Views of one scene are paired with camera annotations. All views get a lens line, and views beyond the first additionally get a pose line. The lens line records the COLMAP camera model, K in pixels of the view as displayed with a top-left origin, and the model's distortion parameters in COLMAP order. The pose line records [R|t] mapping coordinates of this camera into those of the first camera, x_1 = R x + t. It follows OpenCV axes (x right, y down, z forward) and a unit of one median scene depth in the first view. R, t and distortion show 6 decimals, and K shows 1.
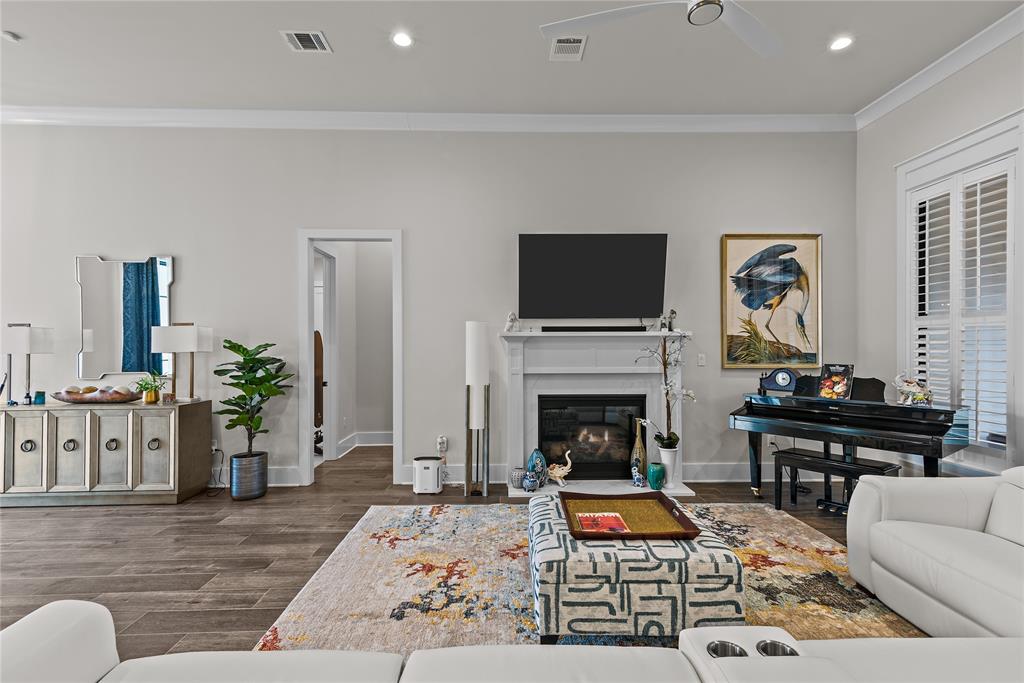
lens RADIAL K [[468.8, 0, 509.7], [0, 468.8, 342.8], [0, 0, 1]] dist [0.016055, 0.000783]
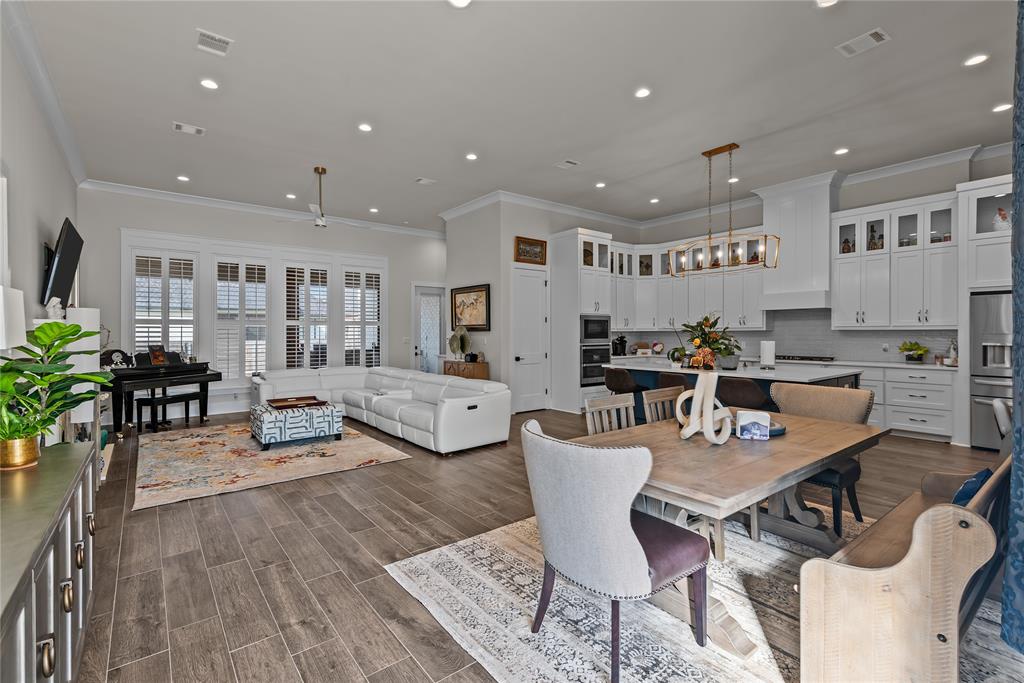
lens RADIAL K [[468.8, 0, 509.7], [0, 468.8, 342.8], [0, 0, 1]] dist [0.016055, 0.000783]
pose [[-0.596292, -0.012179, 0.802675, -1.785408], [-0.001690, 0.999902, 0.013916, 0.014459], [-0.802766, 0.006941, -0.596254, 1.177065]]
